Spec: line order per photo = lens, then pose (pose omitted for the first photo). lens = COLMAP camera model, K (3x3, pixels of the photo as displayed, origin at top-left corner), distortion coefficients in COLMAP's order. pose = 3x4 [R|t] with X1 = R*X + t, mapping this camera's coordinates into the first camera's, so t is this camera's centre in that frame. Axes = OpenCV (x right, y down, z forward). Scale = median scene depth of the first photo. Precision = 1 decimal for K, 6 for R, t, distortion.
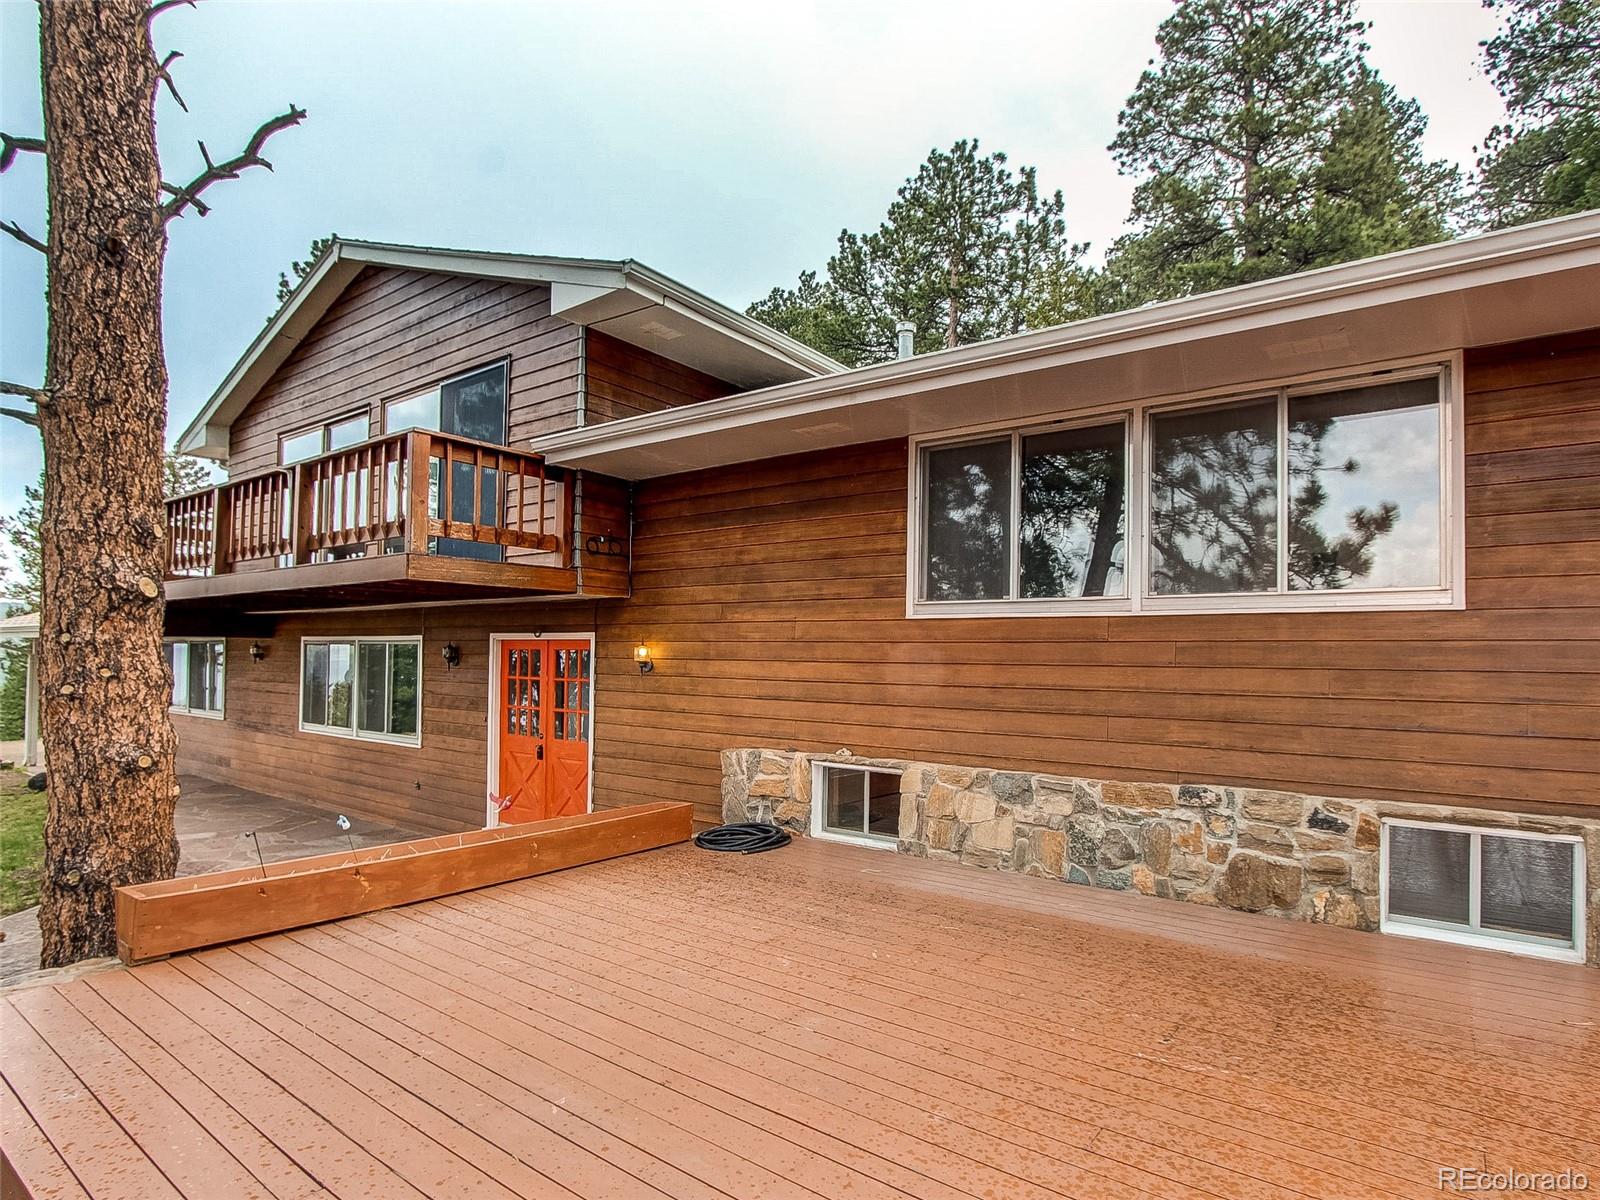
lens RADIAL K [[841.7, 0, 804.3], [0, 841.7, 640.8], [0, 0, 1]] dist [-0.002639, -0.024047]
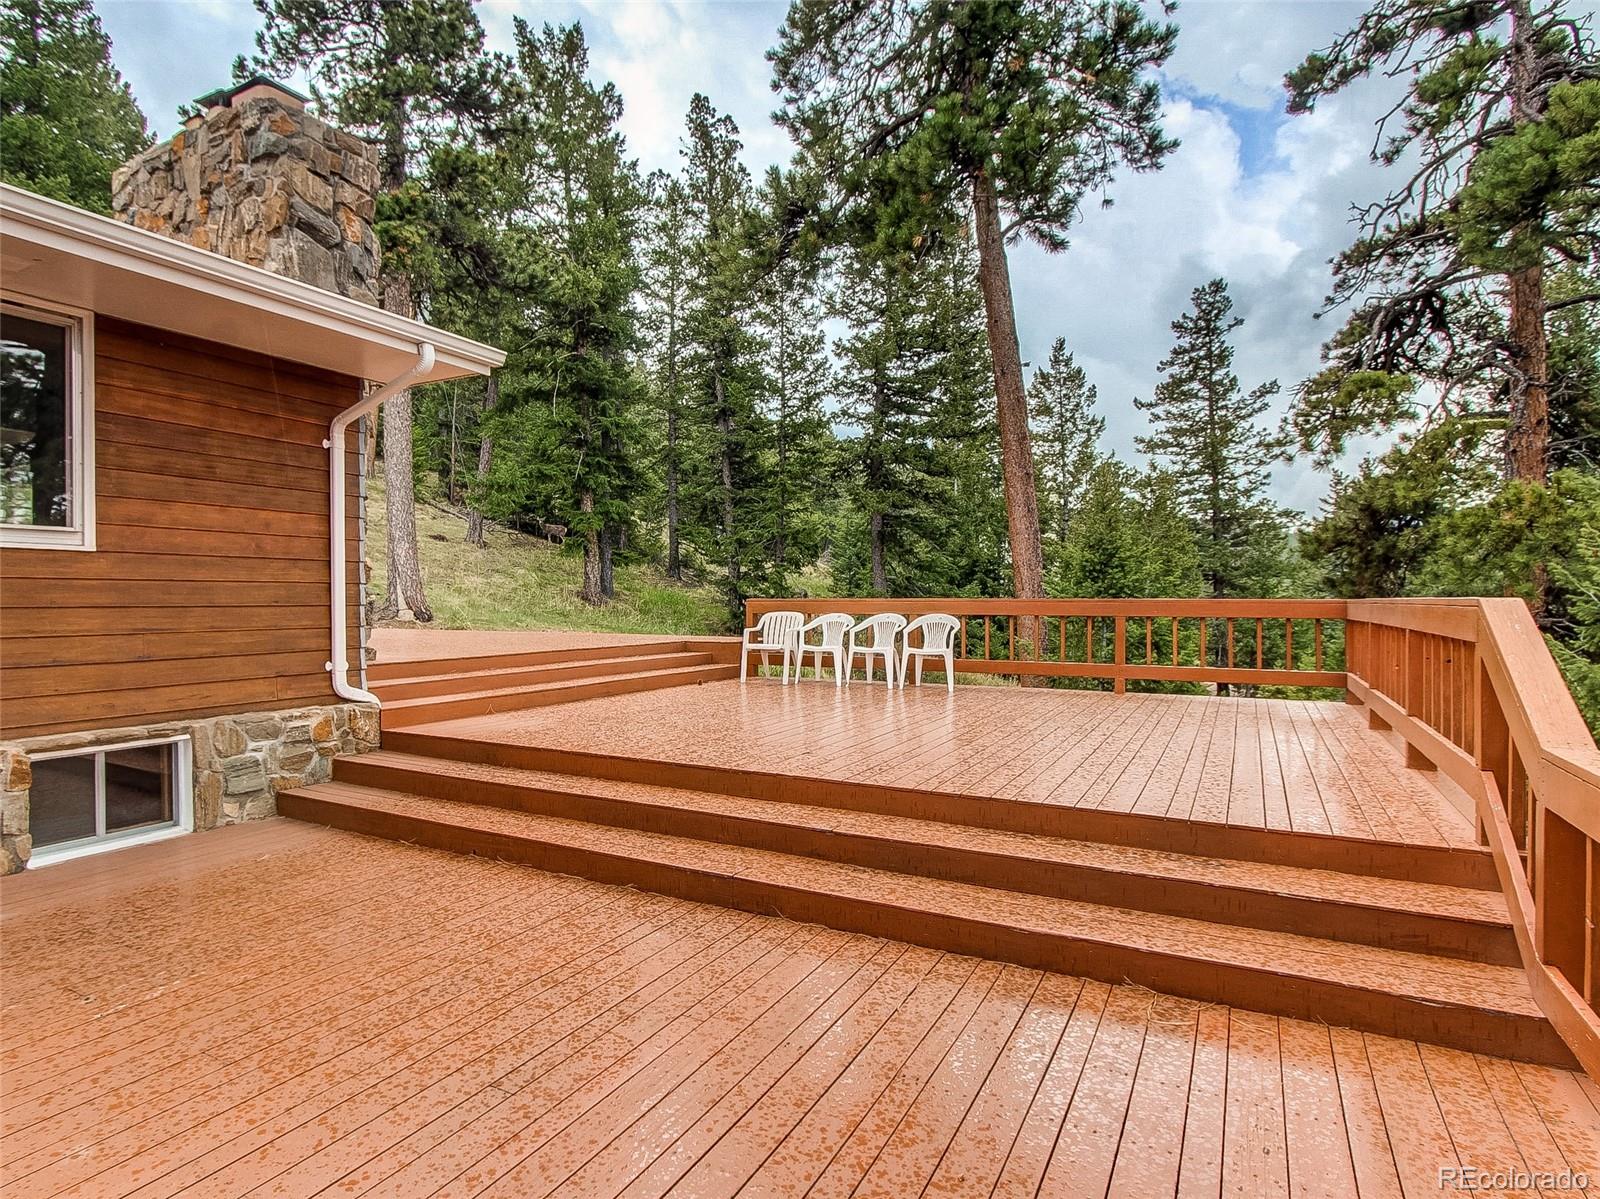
lens RADIAL K [[849.0, 0, 775.1], [0, 849.0, 596.4], [0, 0, 1]] dist [-0.015297, 0.024806]
pose [[-0.117810, -0.011135, 0.992974, -0.444798], [-0.024689, 0.999661, 0.008281, -0.009788], [-0.992729, -0.023540, -0.118045, 0.240769]]
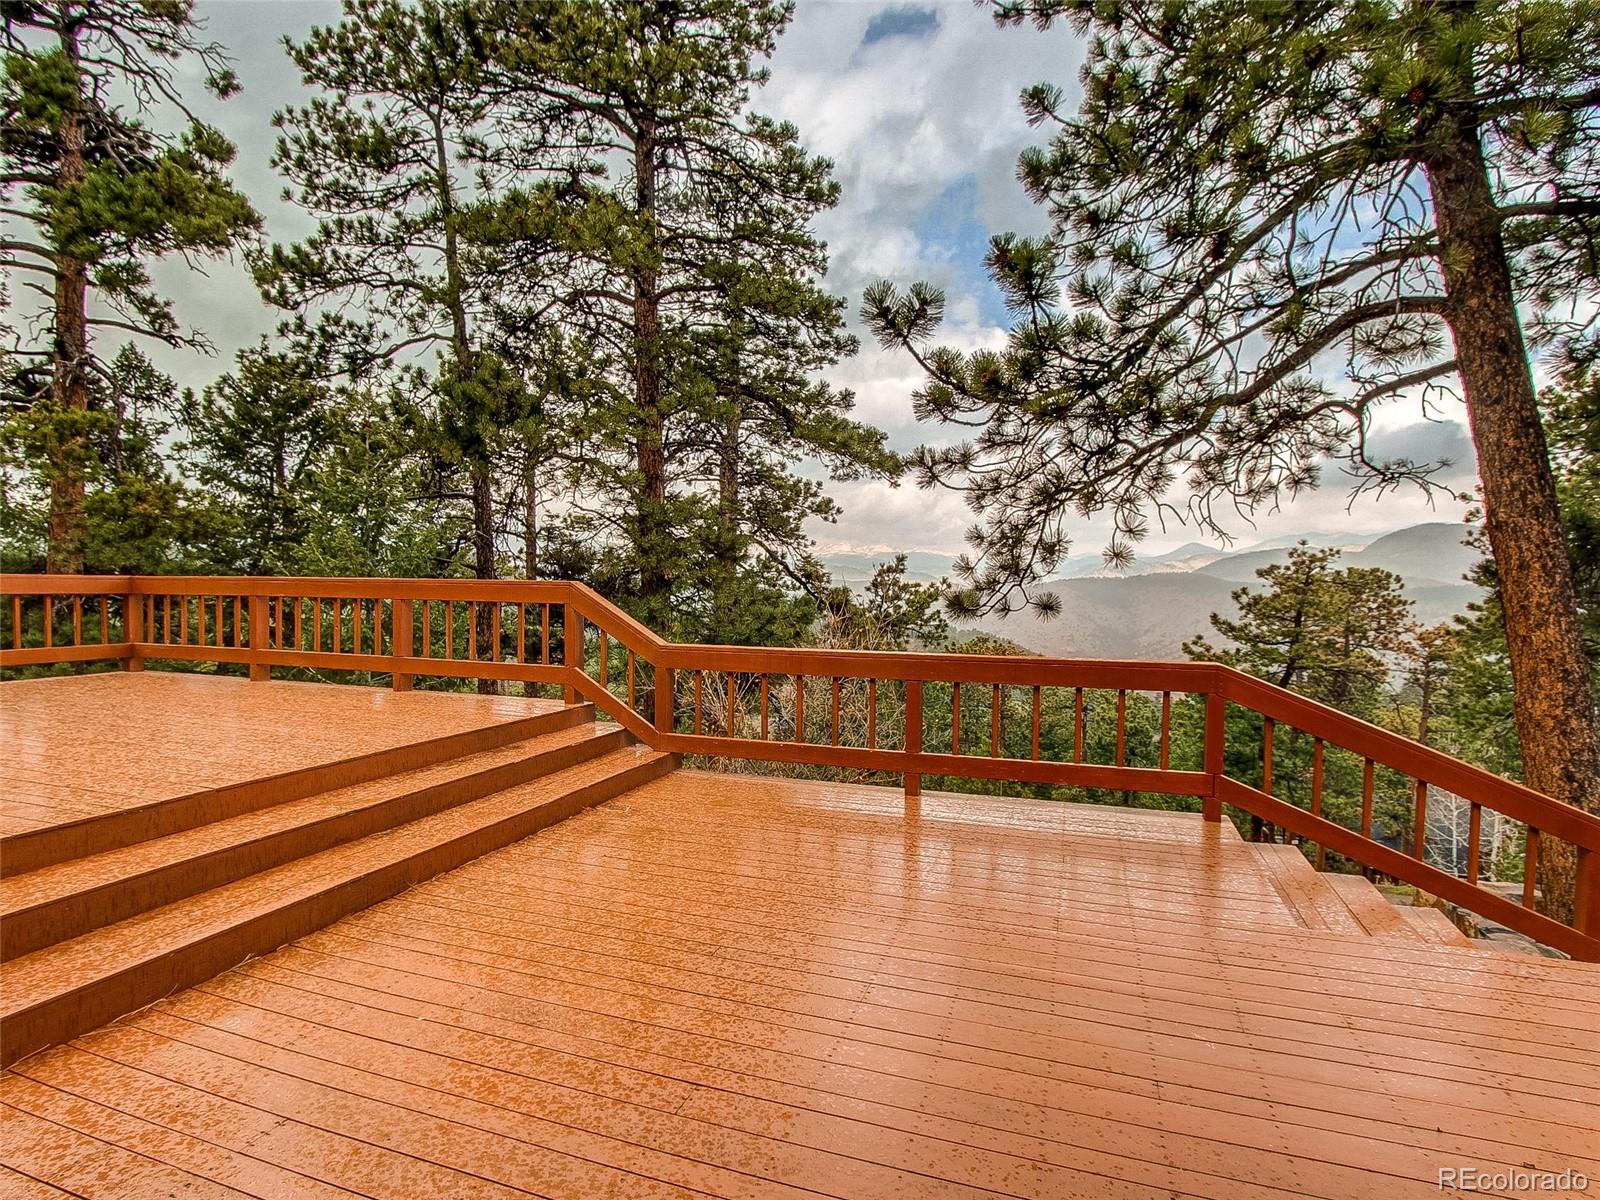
lens RADIAL K [[849.0, 0, 775.1], [0, 849.0, 596.9], [0, 0, 1]] dist [-0.015297, 0.024806]
pose [[-0.965775, -0.009859, -0.259196, 0.269245], [-0.005338, 0.999821, -0.018140, 0.040659], [0.259328, -0.016136, -0.965654, 1.052161]]
